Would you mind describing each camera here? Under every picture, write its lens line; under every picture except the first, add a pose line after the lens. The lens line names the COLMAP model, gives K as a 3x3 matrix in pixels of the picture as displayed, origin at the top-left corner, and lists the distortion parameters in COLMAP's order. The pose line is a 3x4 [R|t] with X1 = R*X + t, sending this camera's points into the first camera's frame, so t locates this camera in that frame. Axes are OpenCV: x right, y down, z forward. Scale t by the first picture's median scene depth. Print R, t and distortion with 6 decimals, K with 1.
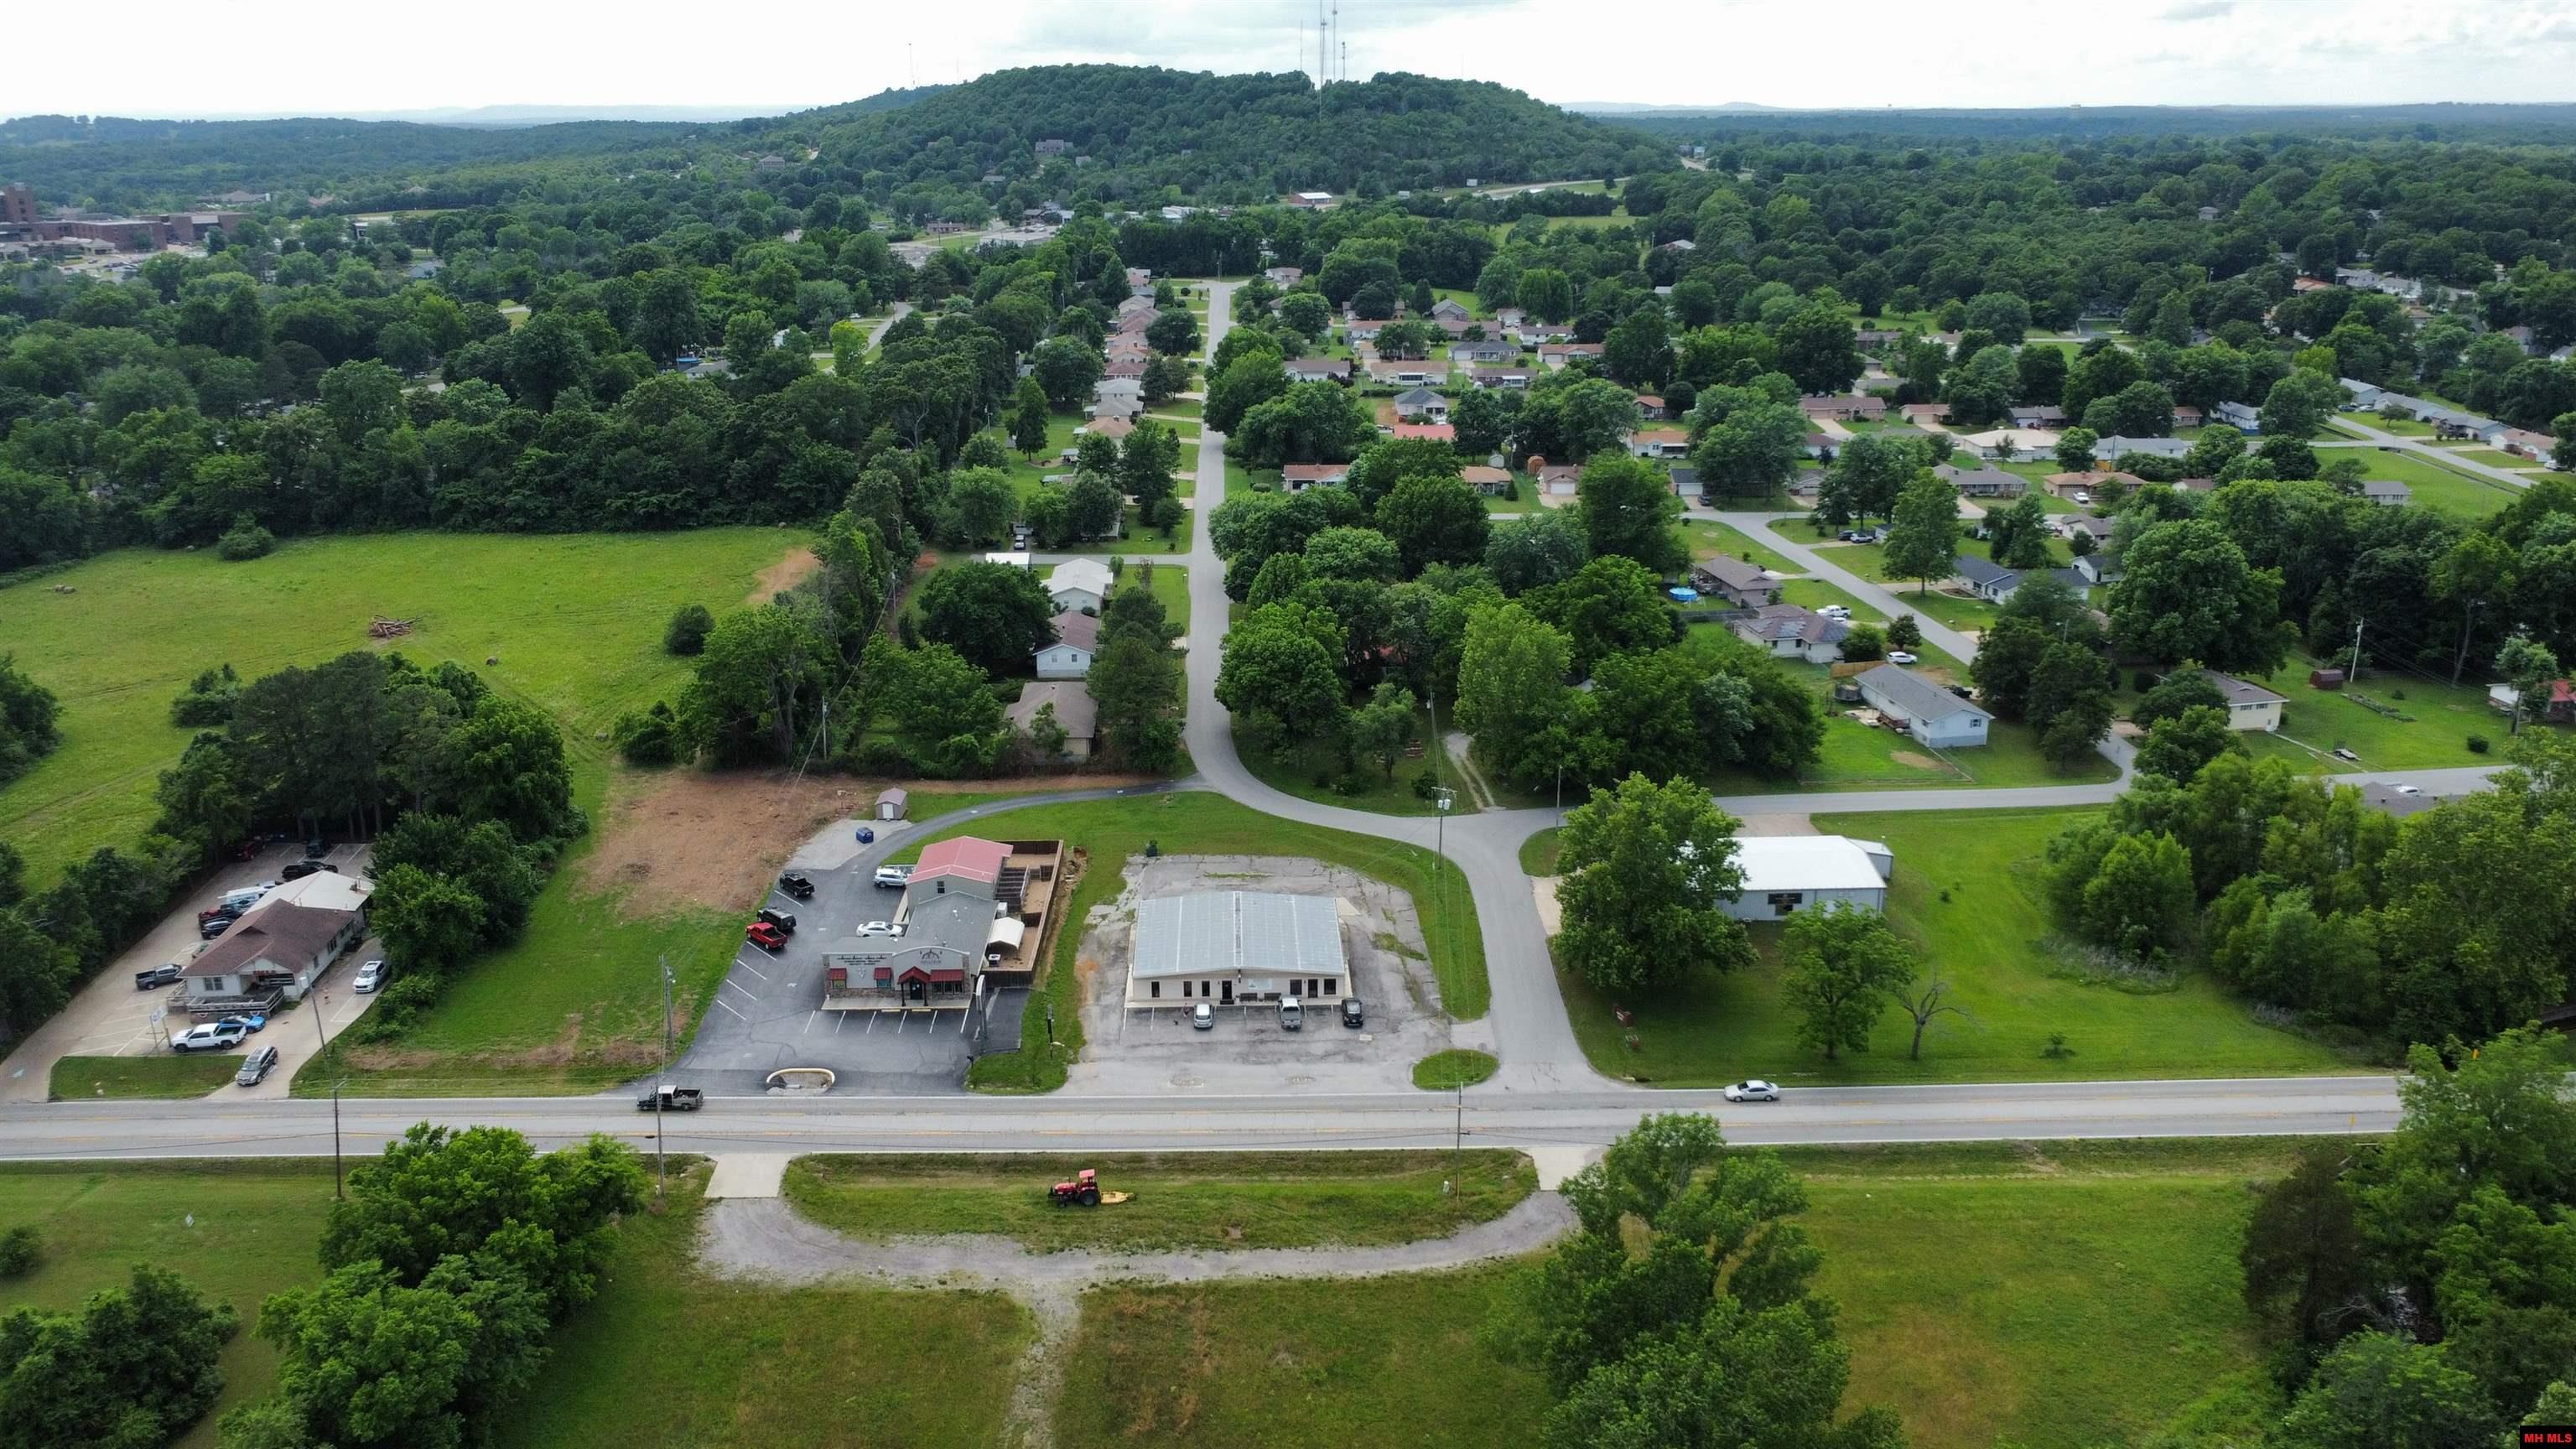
lens RADIAL K [[1932.4, 0, 1288.0], [0, 1932.4, 724.5], [0, 0, 1]] dist [-0.003370, -0.002786]
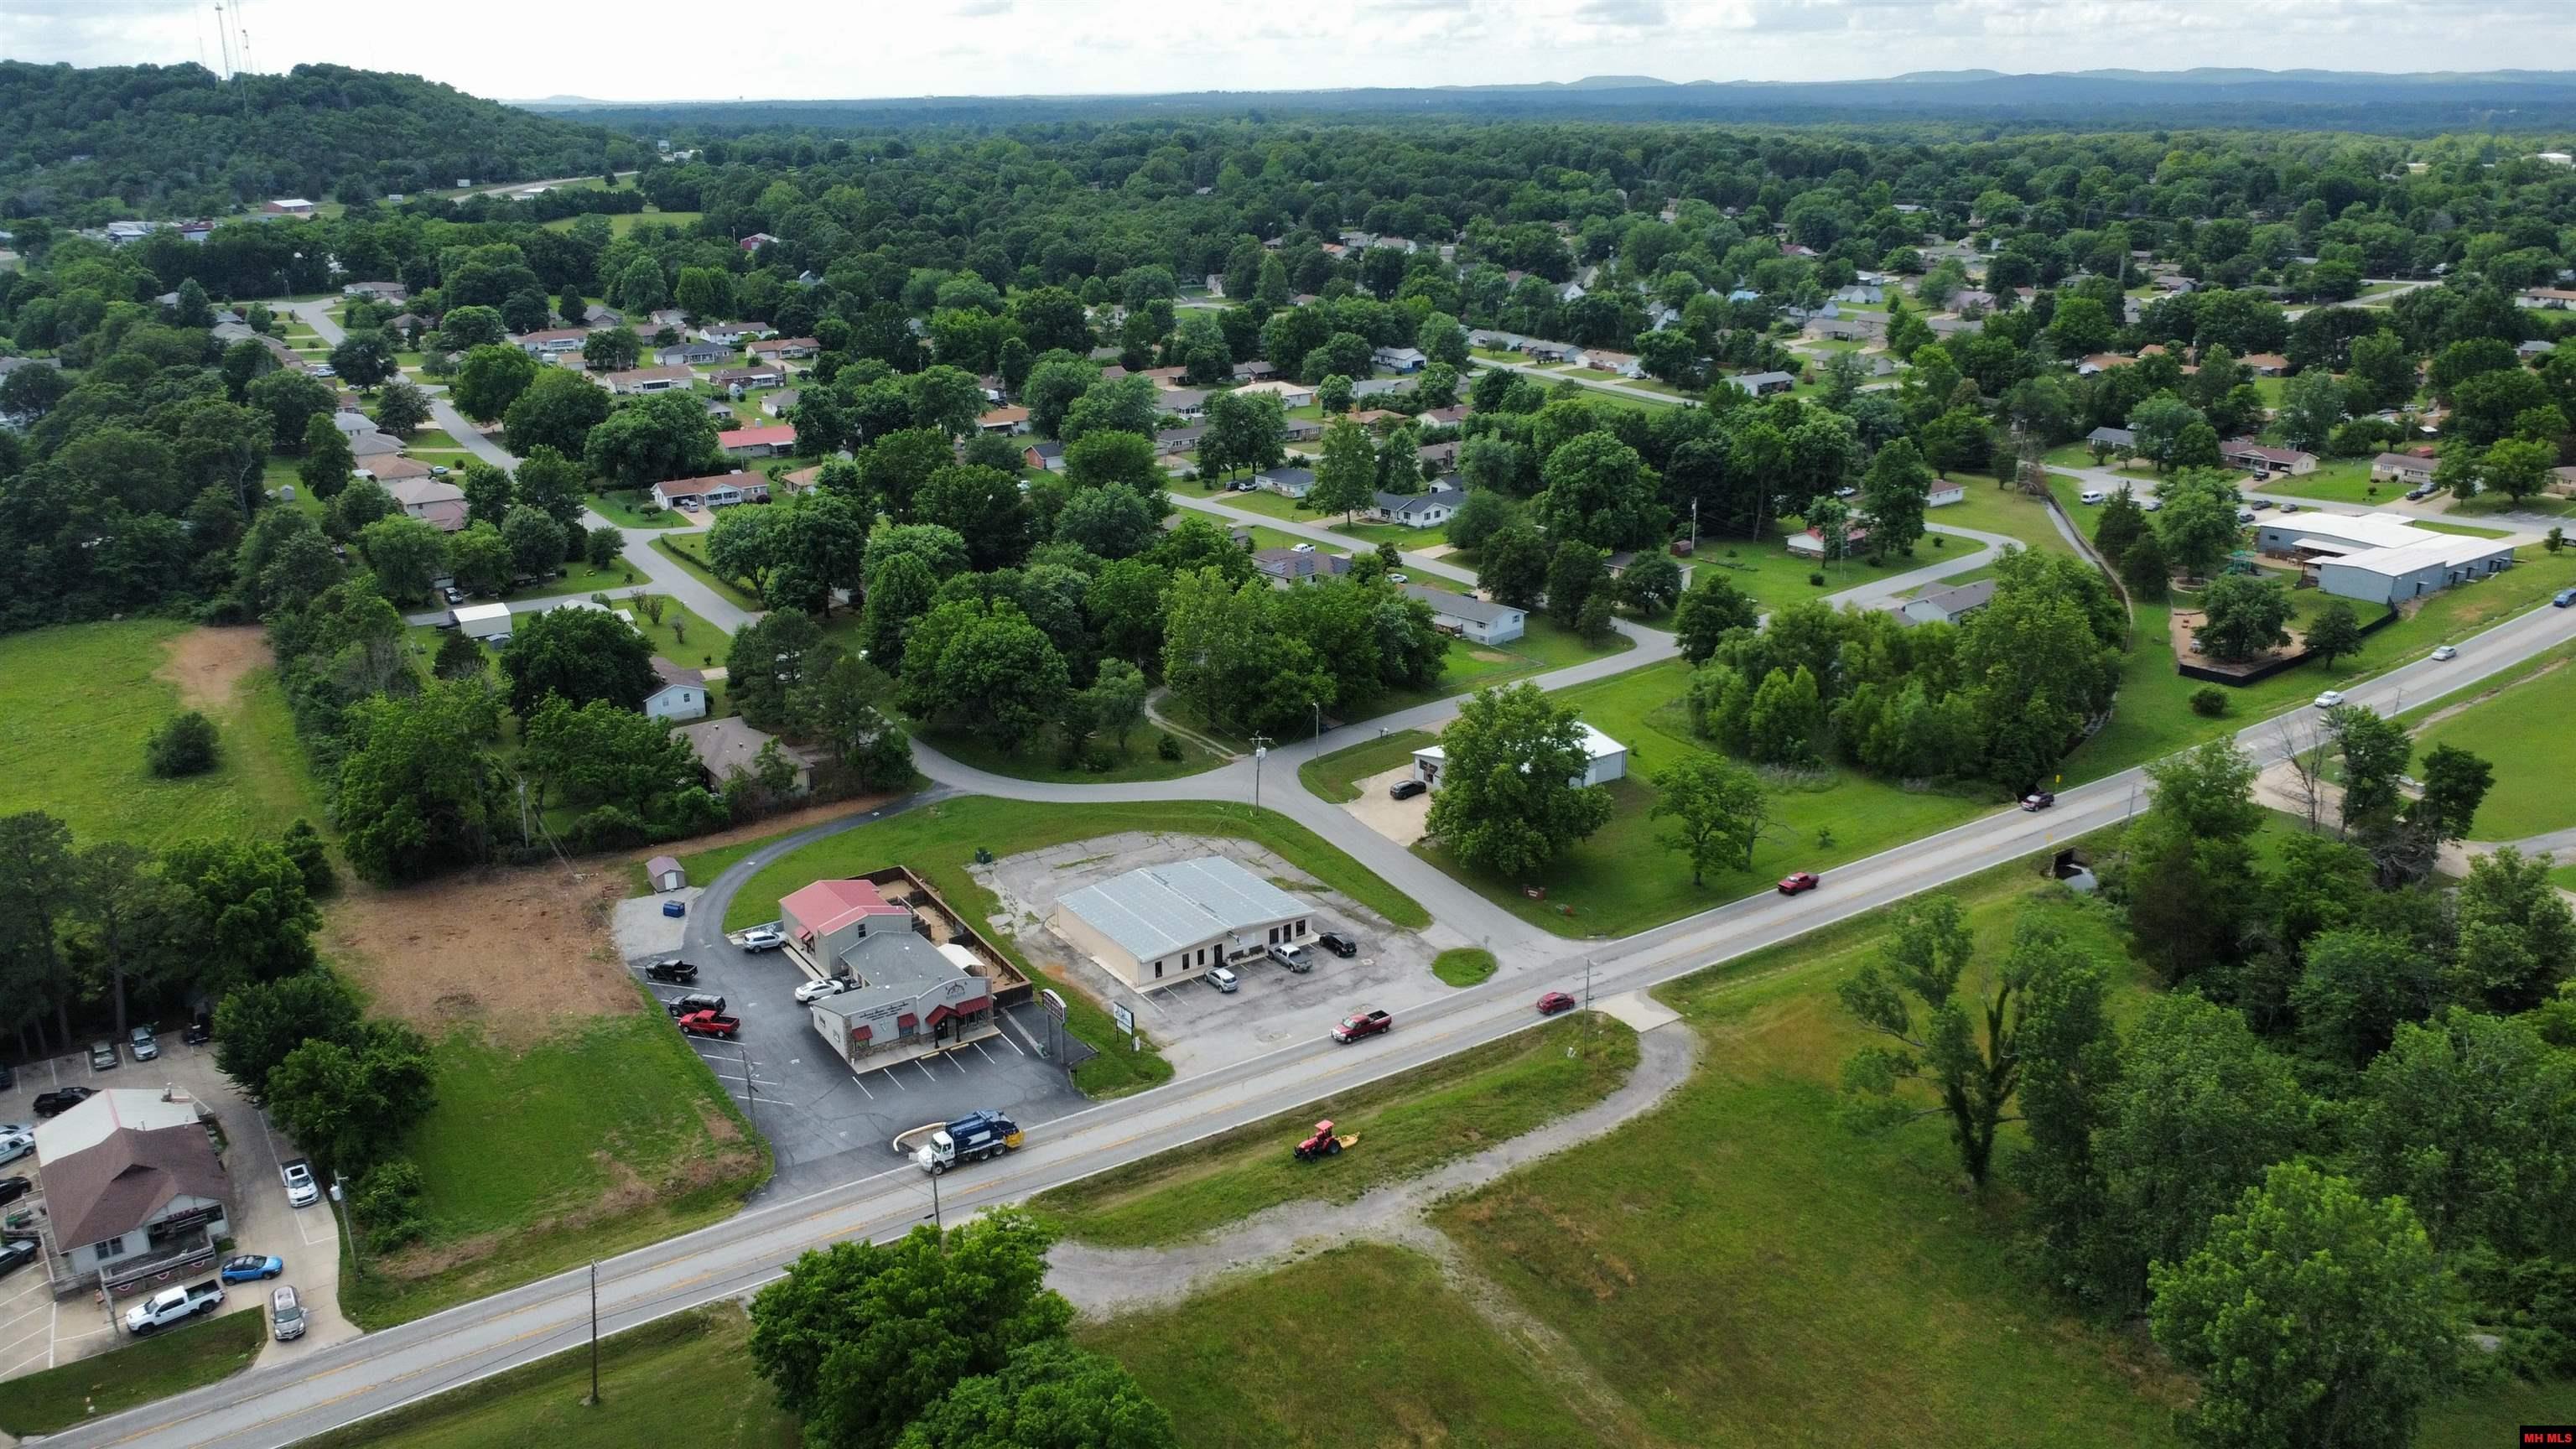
lens RADIAL K [[1932.4, 0, 1288.0], [0, 1932.4, 724.5], [0, 0, 1]] dist [-0.003370, -0.002786]
pose [[0.843211, -0.172532, 0.509144, -0.445005], [0.170604, 0.984024, 0.050909, -0.025746], [-0.509793, 0.043935, 0.859174, 0.079025]]
